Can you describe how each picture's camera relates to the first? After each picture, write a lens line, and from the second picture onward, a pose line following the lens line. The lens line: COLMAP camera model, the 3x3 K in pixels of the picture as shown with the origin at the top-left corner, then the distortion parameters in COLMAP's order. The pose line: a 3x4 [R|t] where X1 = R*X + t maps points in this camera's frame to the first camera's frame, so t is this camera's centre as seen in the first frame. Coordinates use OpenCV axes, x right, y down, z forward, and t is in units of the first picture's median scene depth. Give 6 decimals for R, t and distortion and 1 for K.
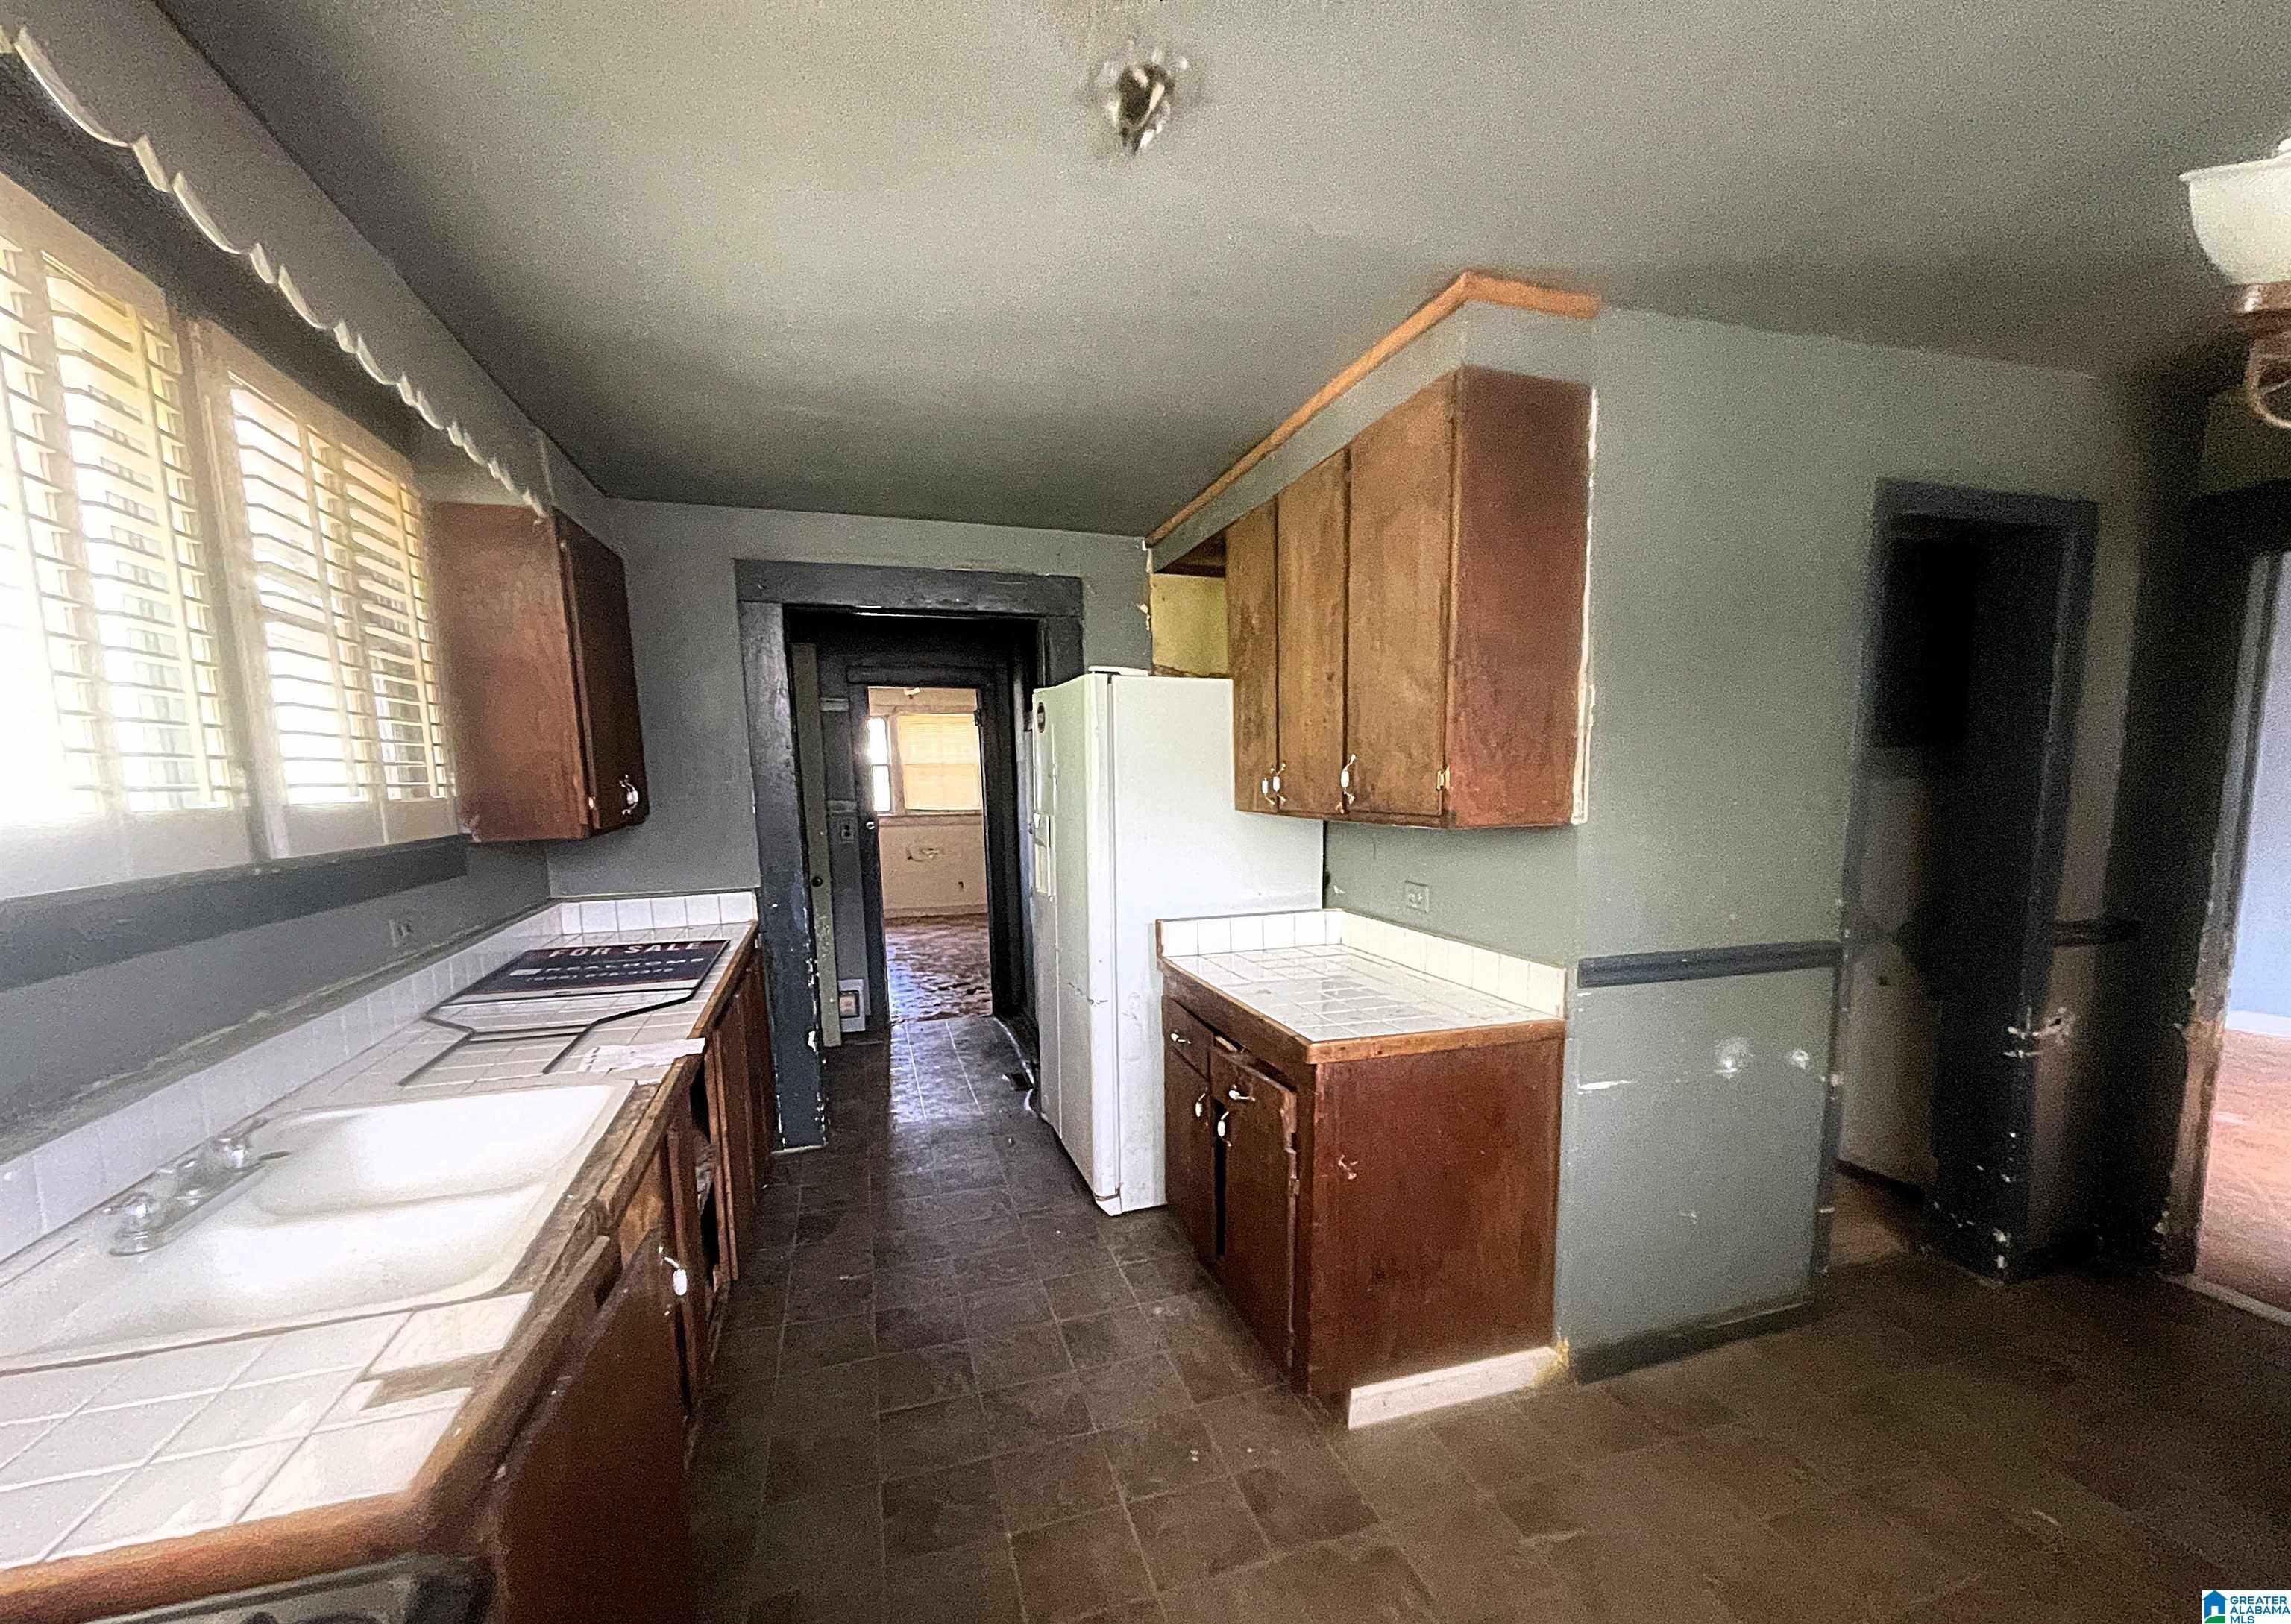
lens RADIAL K [[948.9, 0, 1148.1], [0, 948.9, 813.5], [0, 0, 1]] dist [-0.000184, -0.000001]
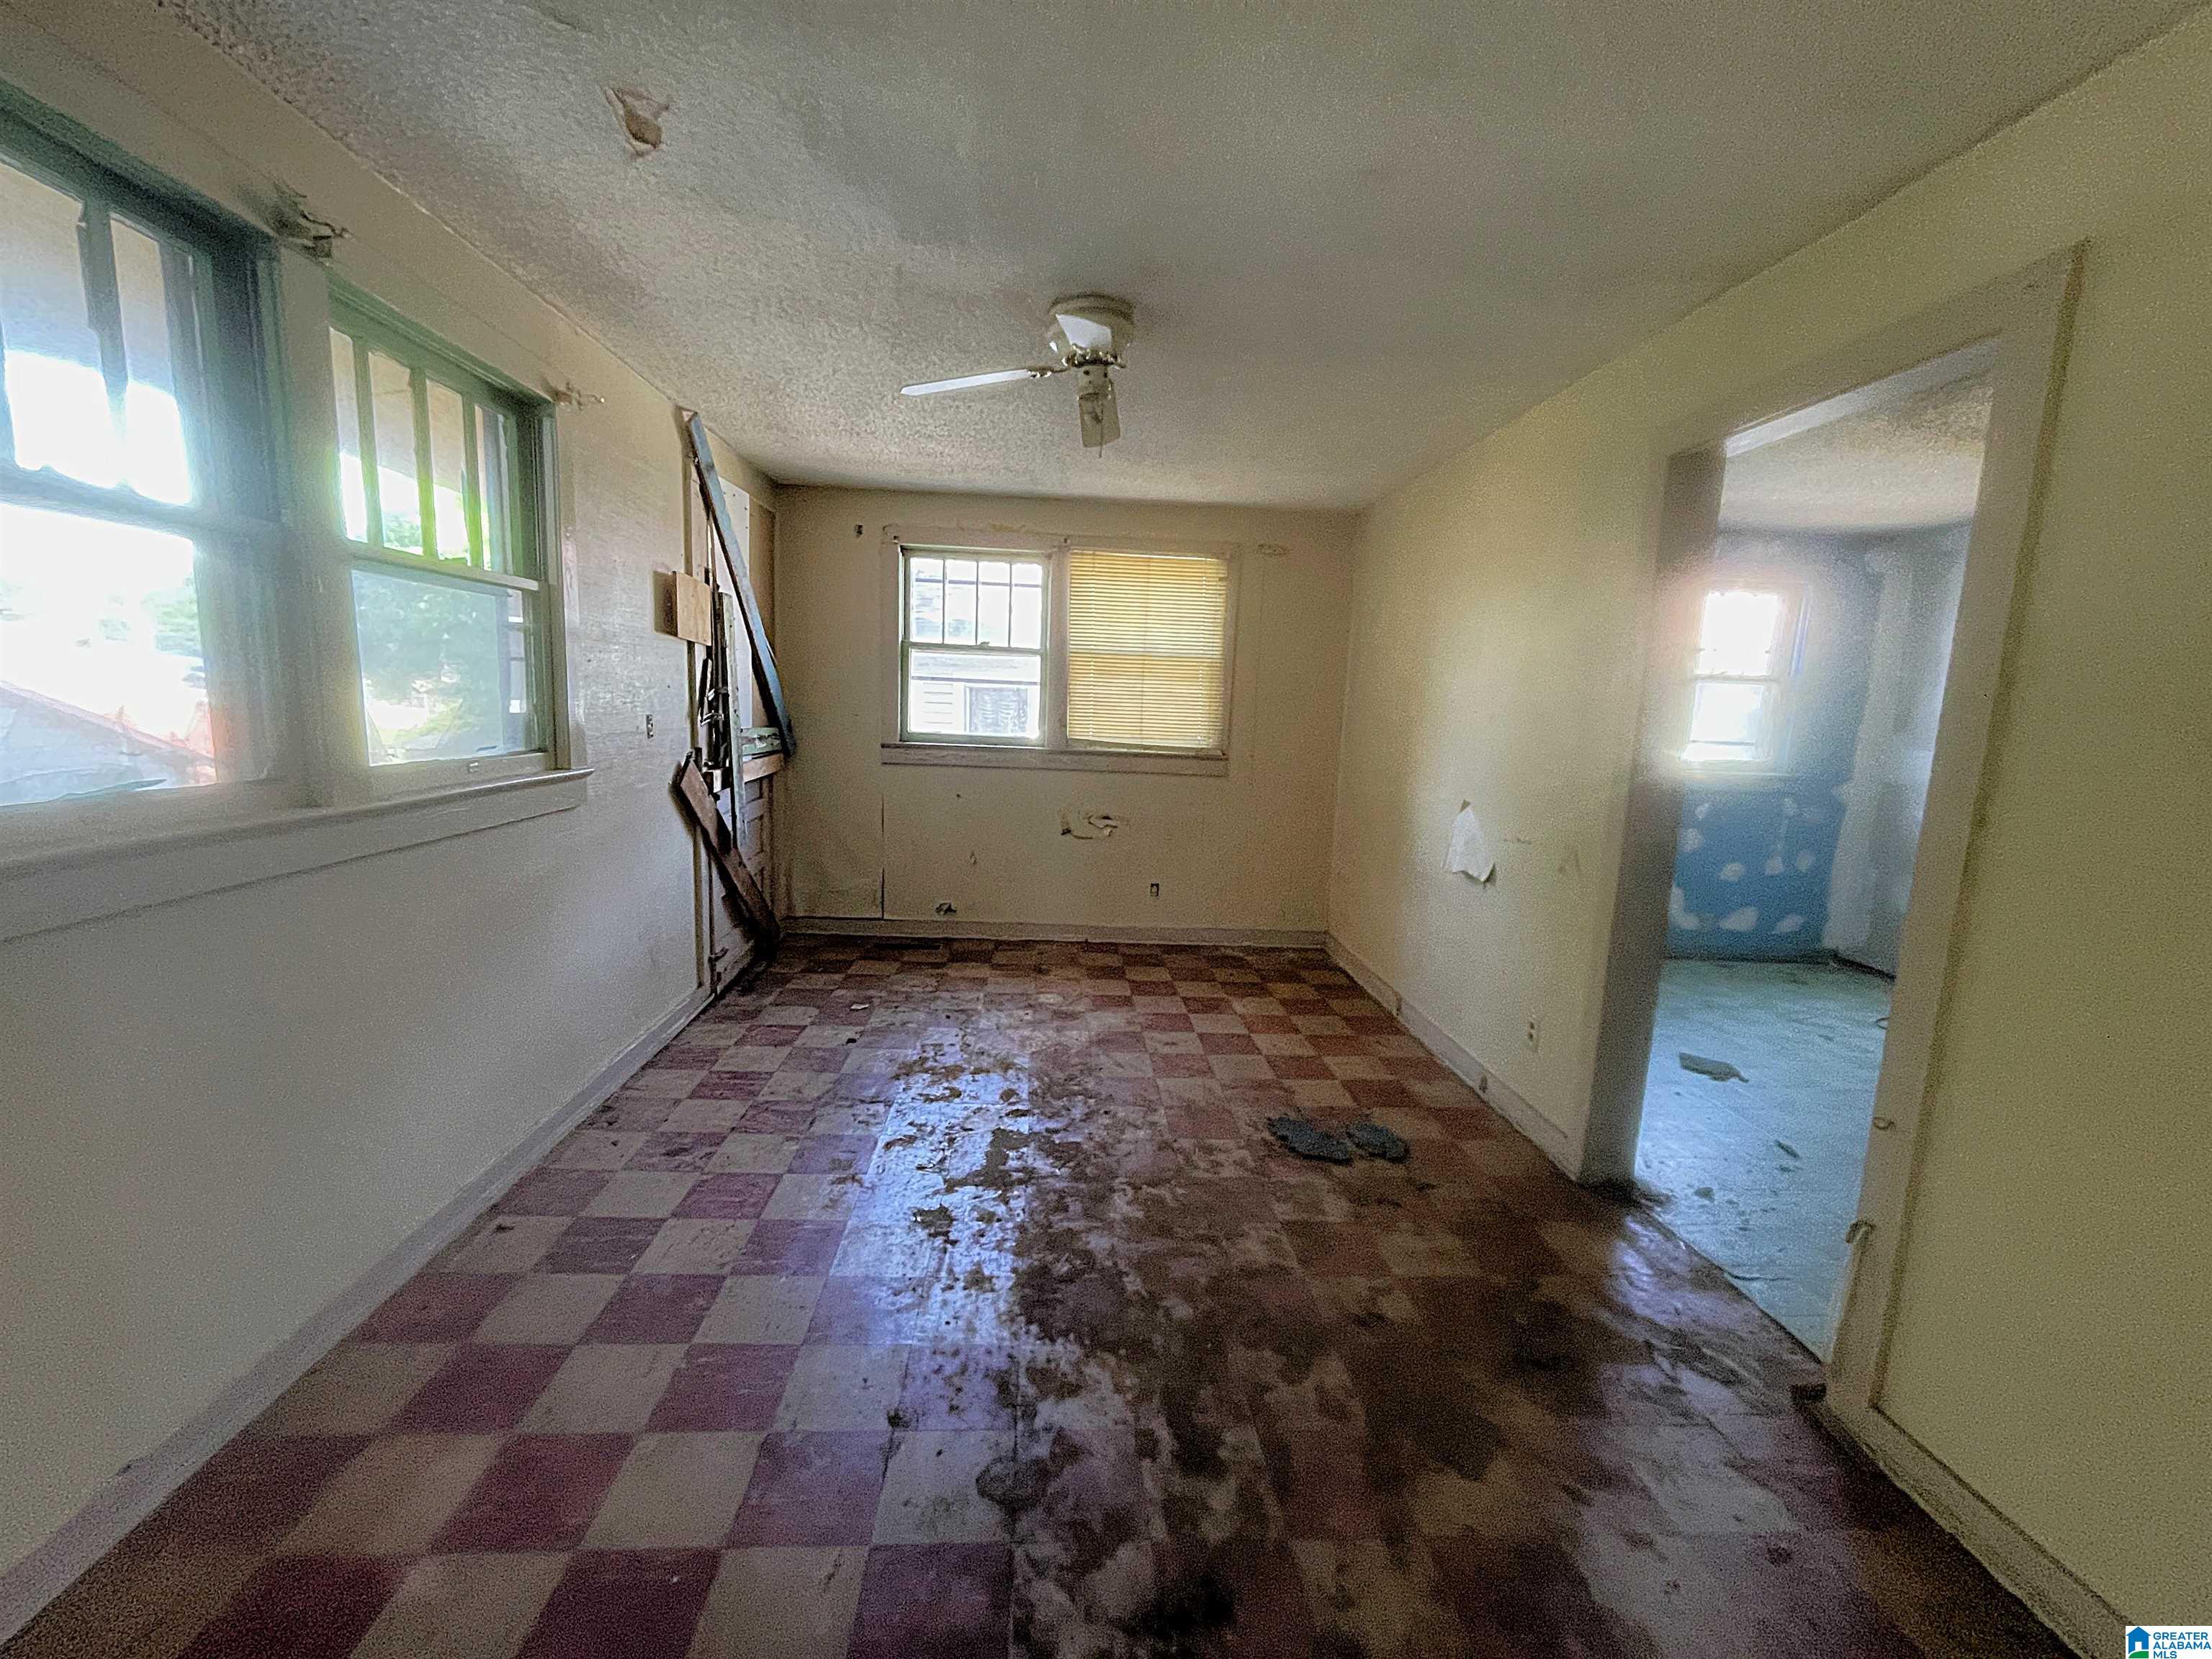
lens RADIAL K [[897.0, 0, 1108.0], [0, 897.0, 826.4], [0, 0, 1]] dist [-0.003496, -0.000253]
pose [[0.971381, 0.089250, -0.220120, -0.153429], [-0.067049, 0.992065, 0.106356, -0.017212], [0.227865, -0.088553, 0.969658, 0.672917]]
